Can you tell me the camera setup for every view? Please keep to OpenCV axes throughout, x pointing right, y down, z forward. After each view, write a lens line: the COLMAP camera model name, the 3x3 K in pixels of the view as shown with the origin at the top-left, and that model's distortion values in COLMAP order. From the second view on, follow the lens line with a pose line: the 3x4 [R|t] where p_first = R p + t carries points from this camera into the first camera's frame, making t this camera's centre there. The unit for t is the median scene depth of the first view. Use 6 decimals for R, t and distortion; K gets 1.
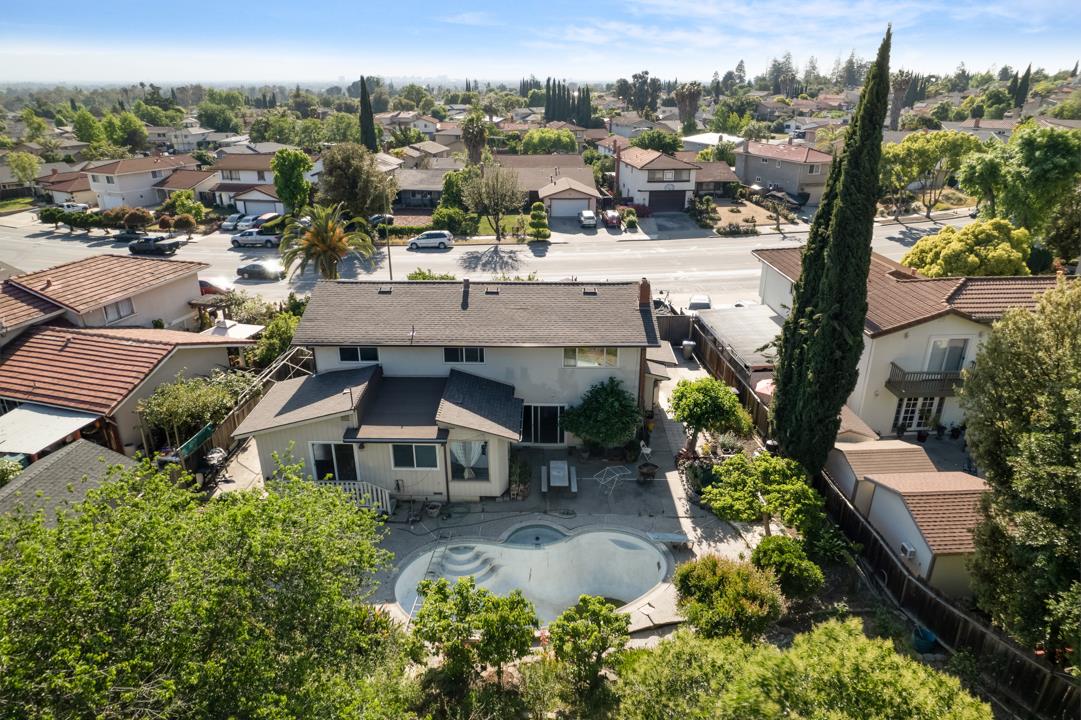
lens RADIAL K [[685.5, 0, 541.1], [0, 685.5, 375.4], [0, 0, 1]] dist [-0.069442, 0.067301]
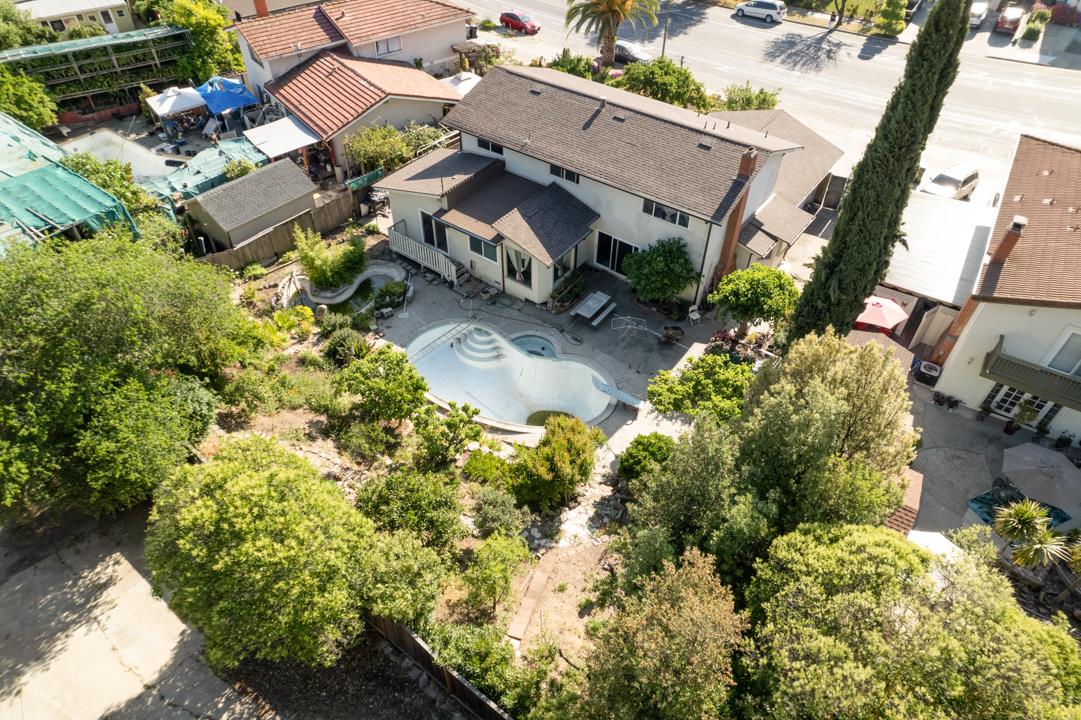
lens RADIAL K [[685.5, 0, 541.1], [0, 685.5, 375.4], [0, 0, 1]] dist [-0.069442, 0.067301]
pose [[0.807579, 0.421974, -0.412011, 0.406423], [-0.244072, 0.875109, 0.417868, -0.176535], [0.536884, -0.236901, 0.809712, 0.016711]]
